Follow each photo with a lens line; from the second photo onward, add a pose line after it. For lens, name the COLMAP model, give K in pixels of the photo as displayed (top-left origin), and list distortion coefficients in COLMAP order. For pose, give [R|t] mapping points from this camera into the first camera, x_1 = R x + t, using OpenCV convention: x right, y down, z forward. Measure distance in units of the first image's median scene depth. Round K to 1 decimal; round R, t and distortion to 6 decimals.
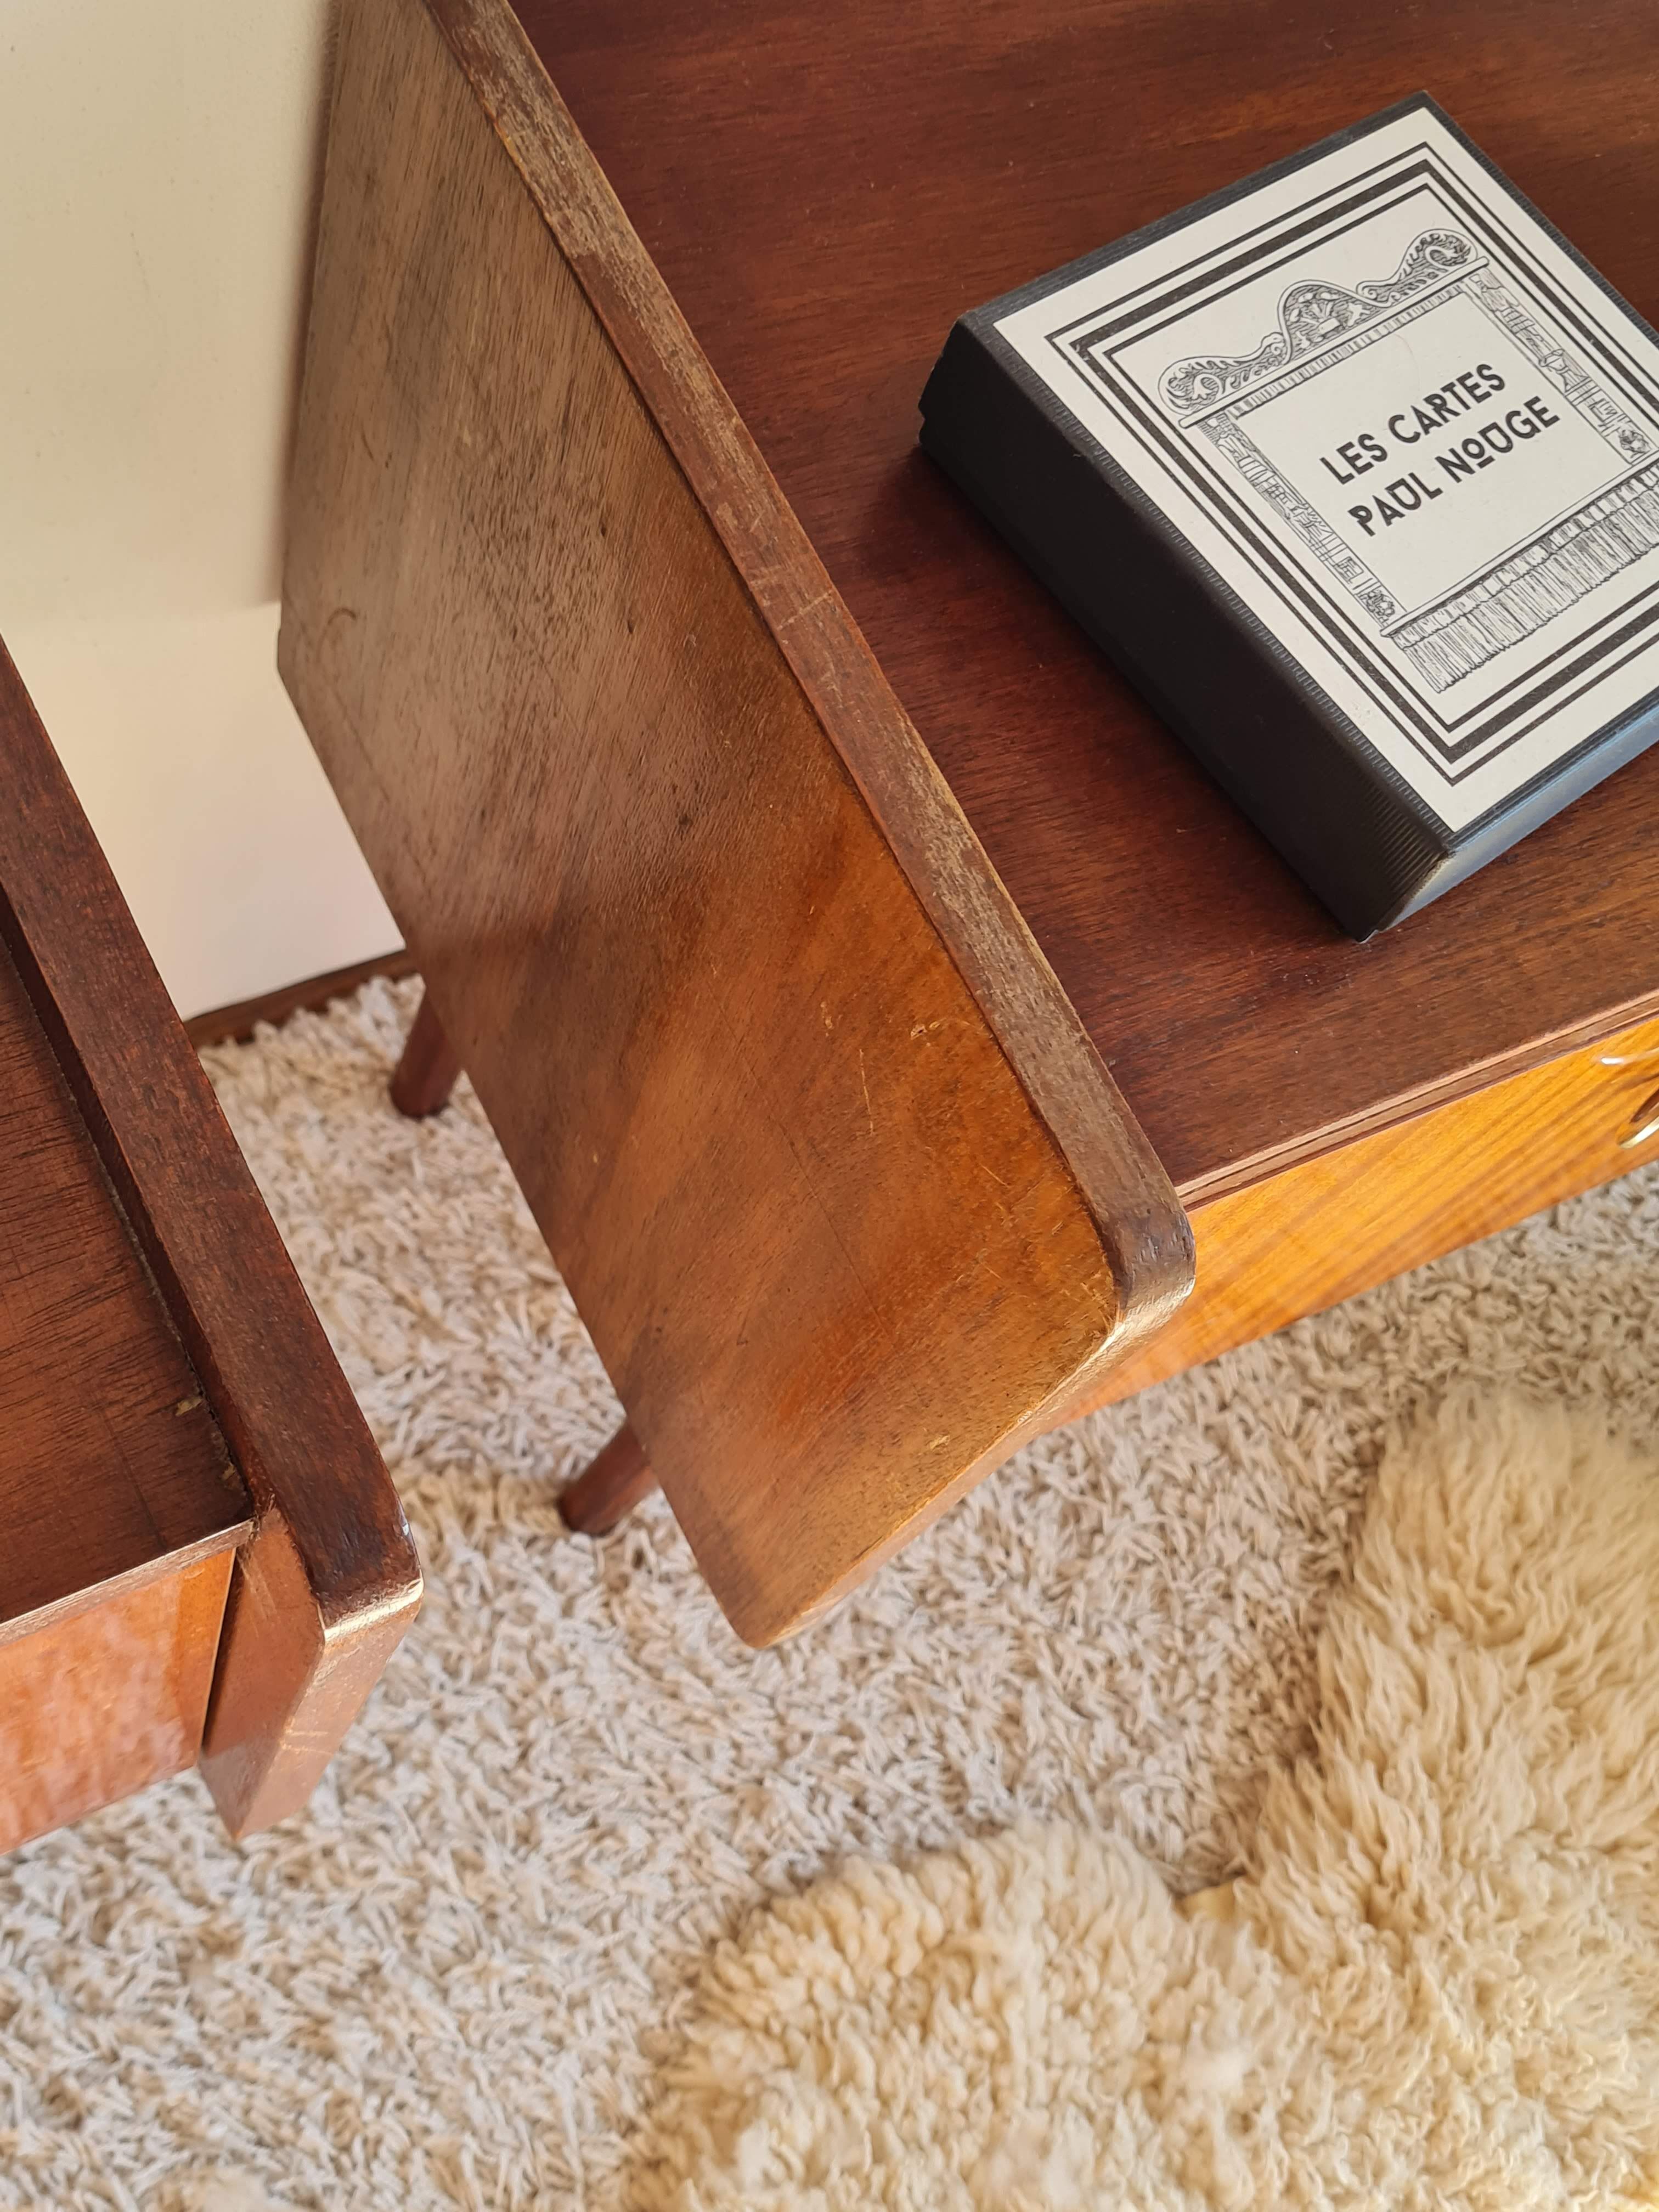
lens RADIAL K [[2355.1, 0, 788.2], [0, 2355.1, 1096.4], [0, 0, 1]] dist [0.050854, 0.000000]
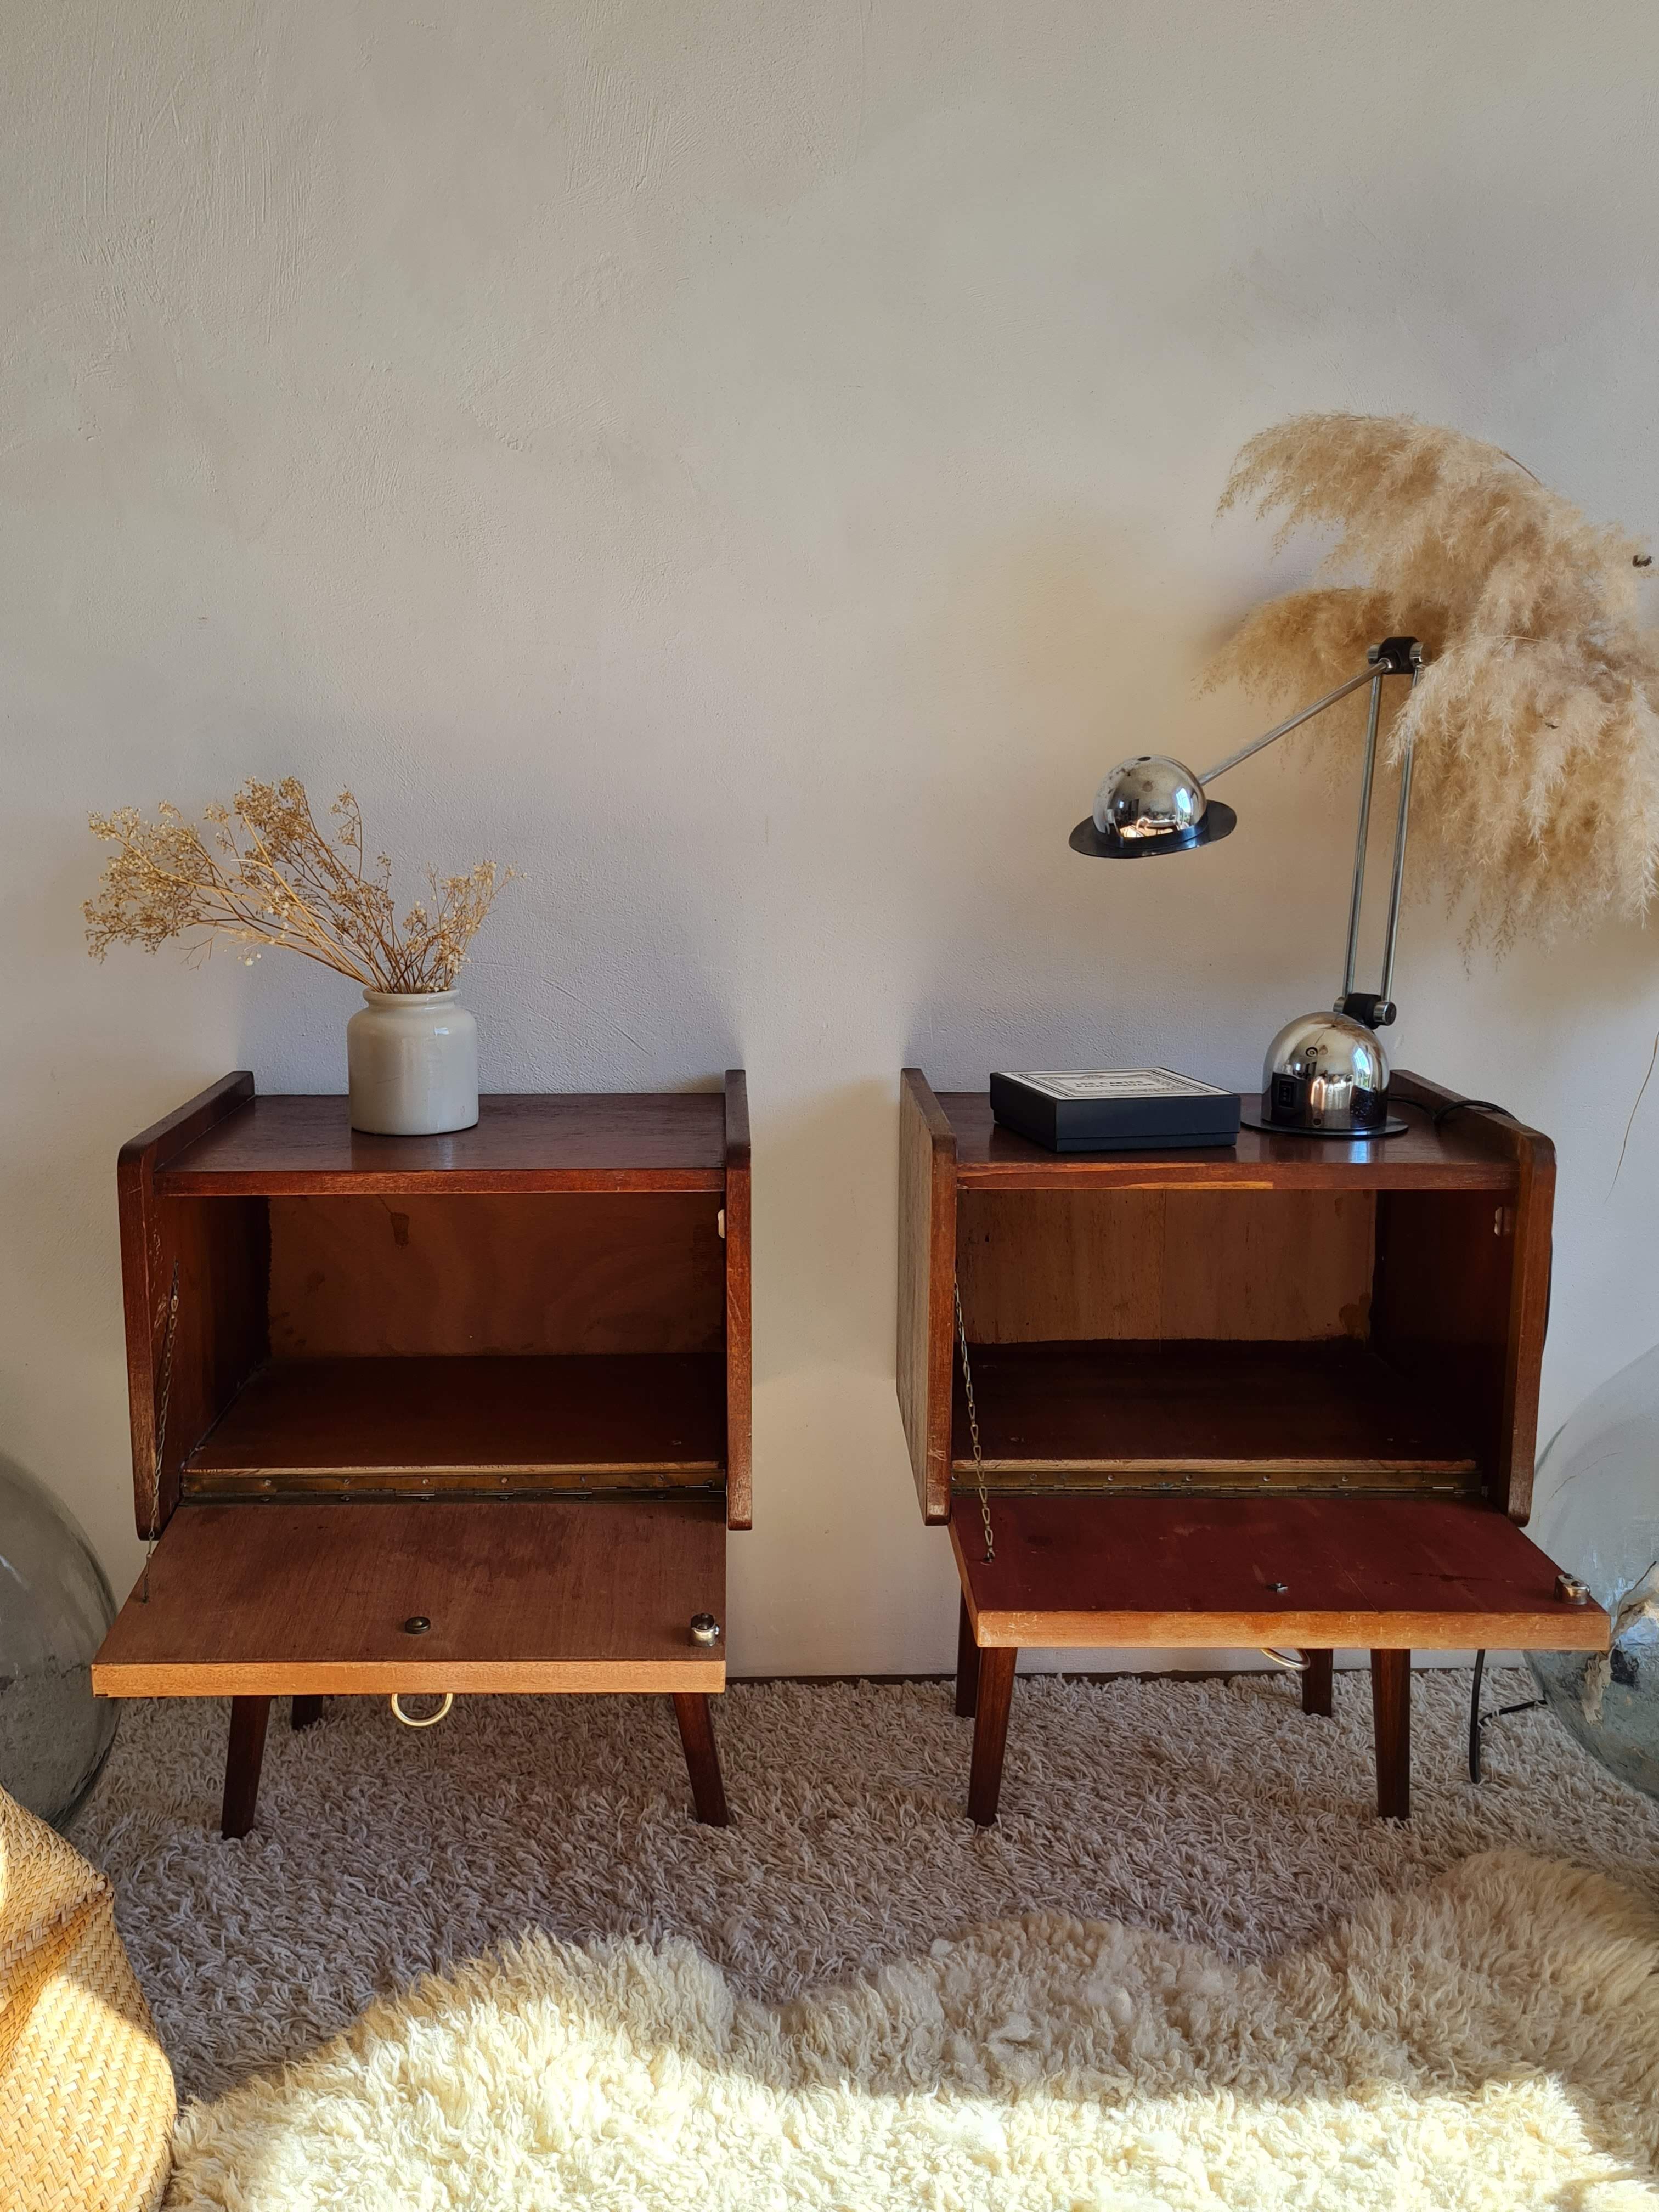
lens RADIAL K [[2065.0, 0, 812.0], [0, 2065.0, 1116.3], [0, 0, 1]] dist [0.047692, 0.000000]
pose [[0.873606, -0.170412, -0.455821, 0.729464], [-0.295397, 0.558666, -0.775005, 1.318195], [0.386722, 0.811697, 0.437714, -0.303998]]
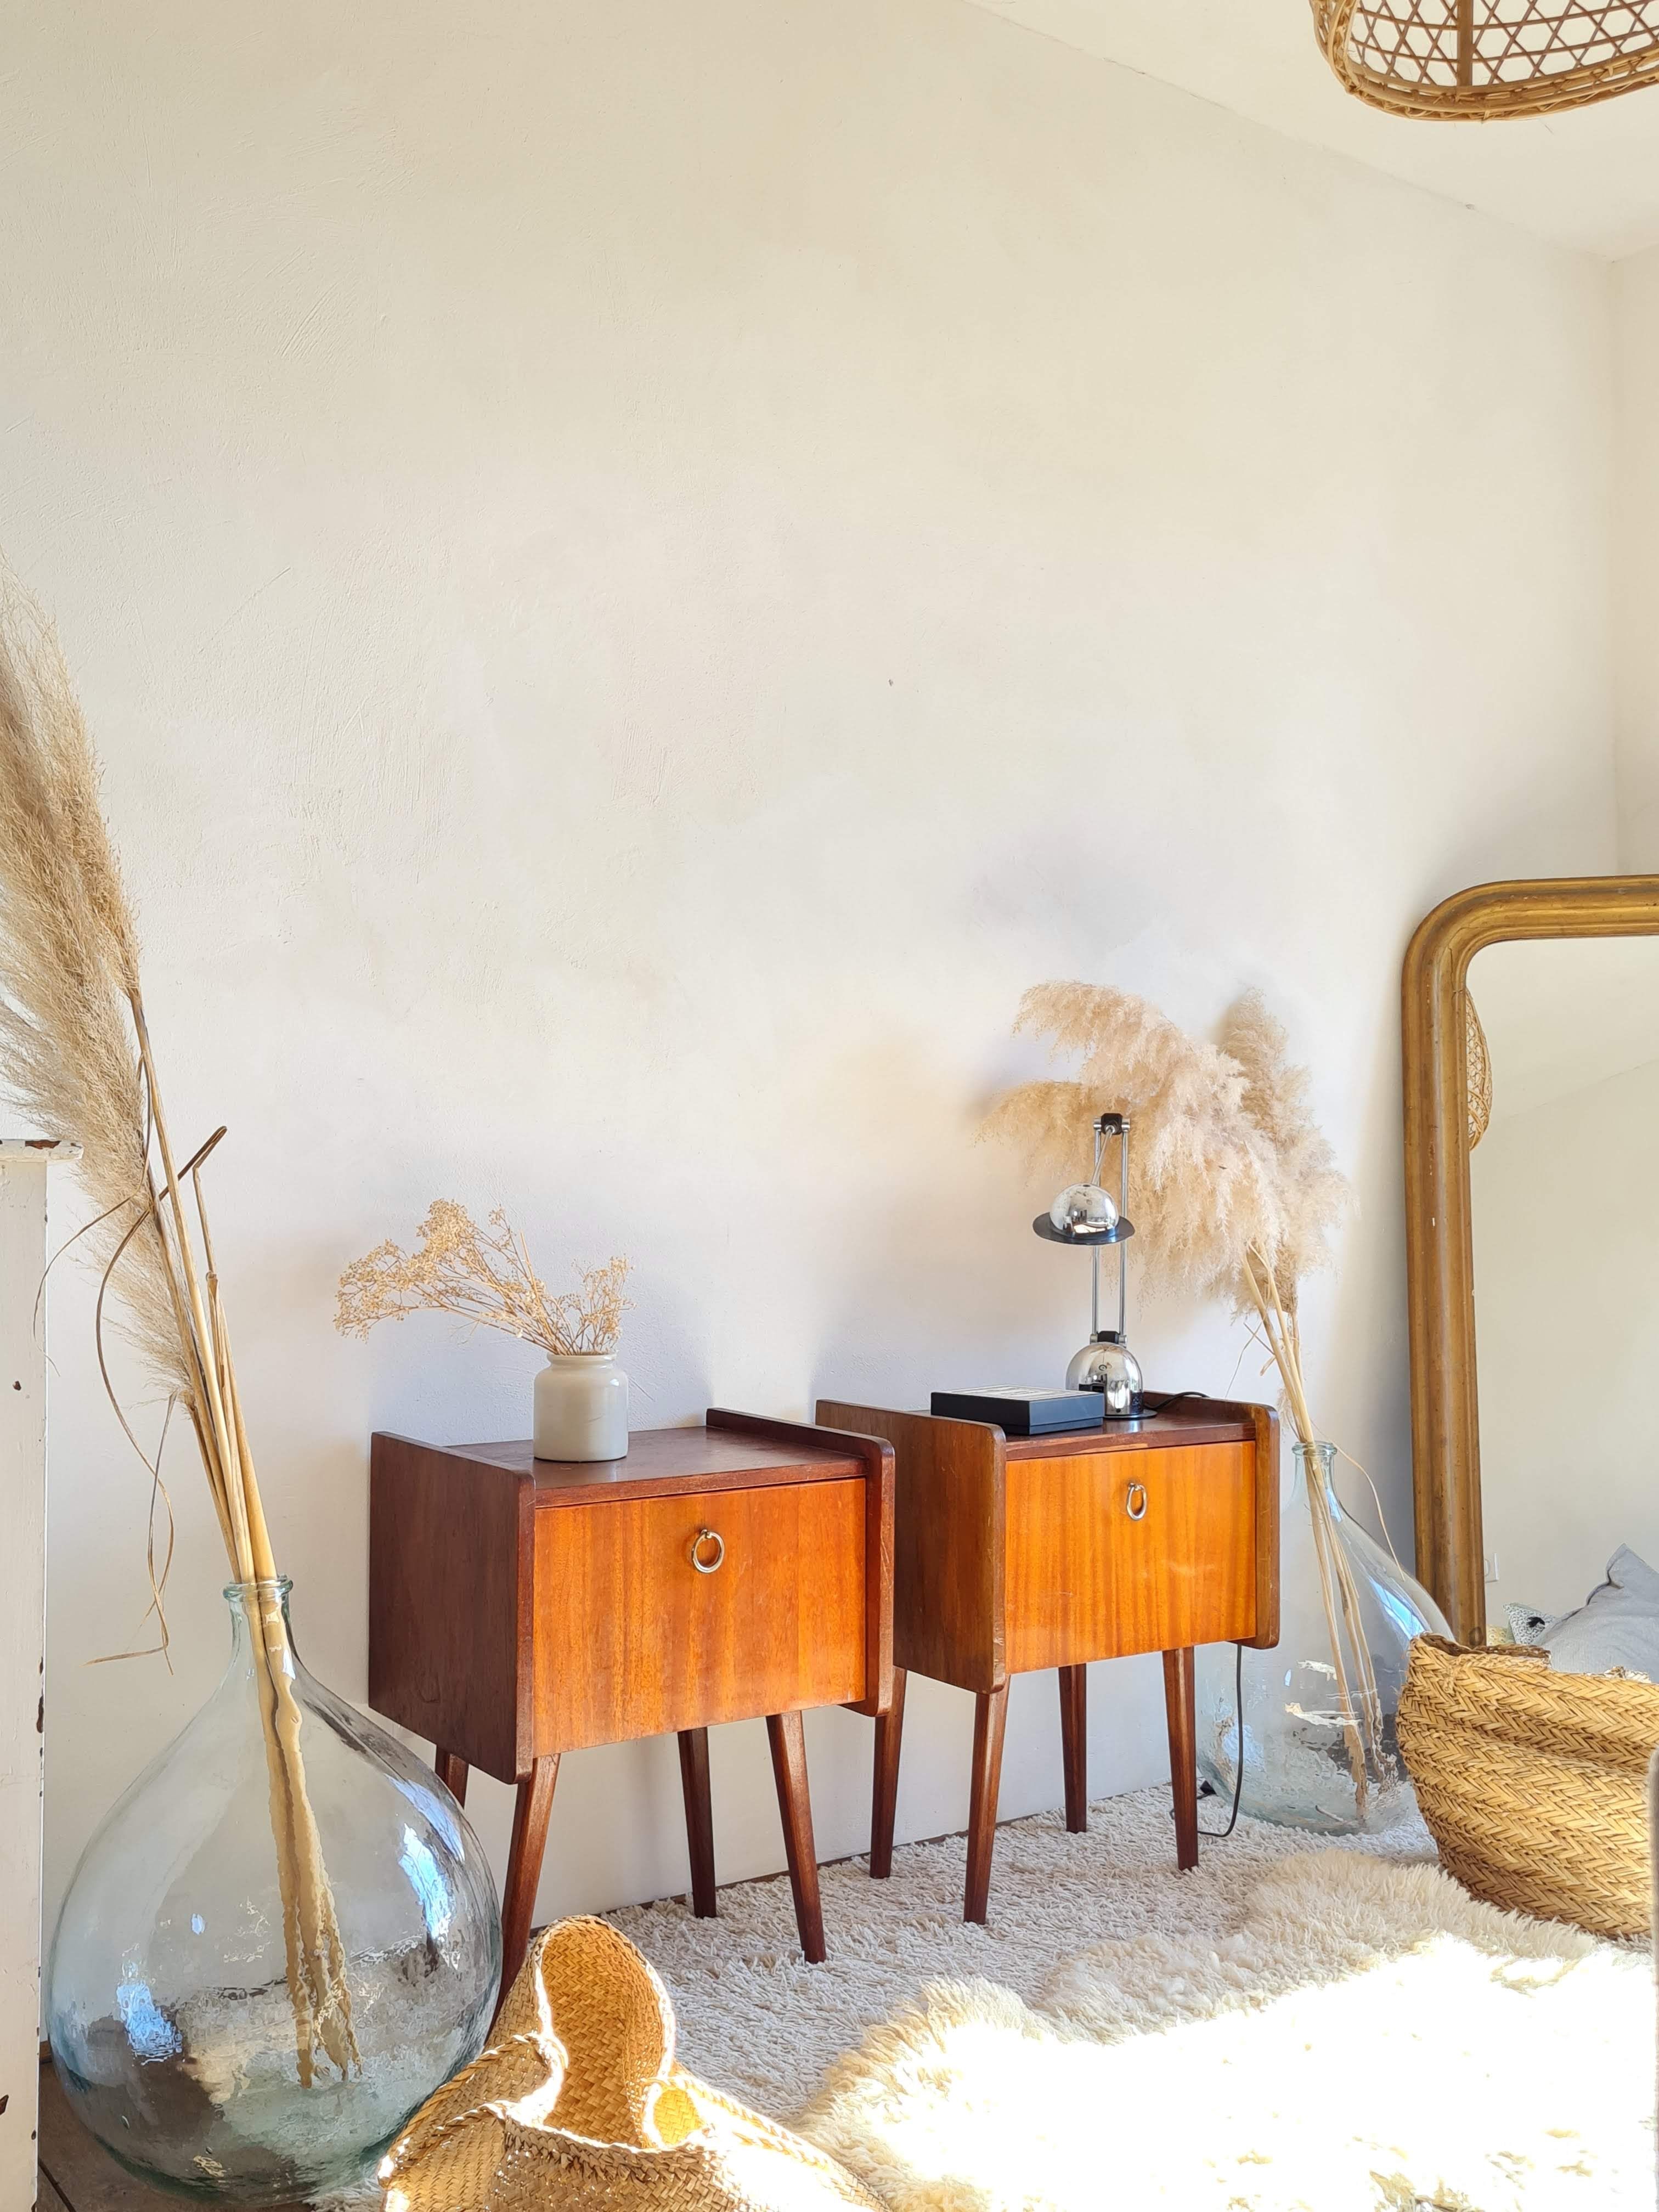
lens RADIAL K [[2065.0, 0, 806.9], [0, 2065.0, 1113.9], [0, 0, 1]] dist [0.047692, 0.000000]
pose [[0.962826, -0.240643, 0.122703, -0.370524], [0.211891, 0.391115, -0.895618, 2.101890], [0.167533, 0.888324, 0.427566, -0.998529]]
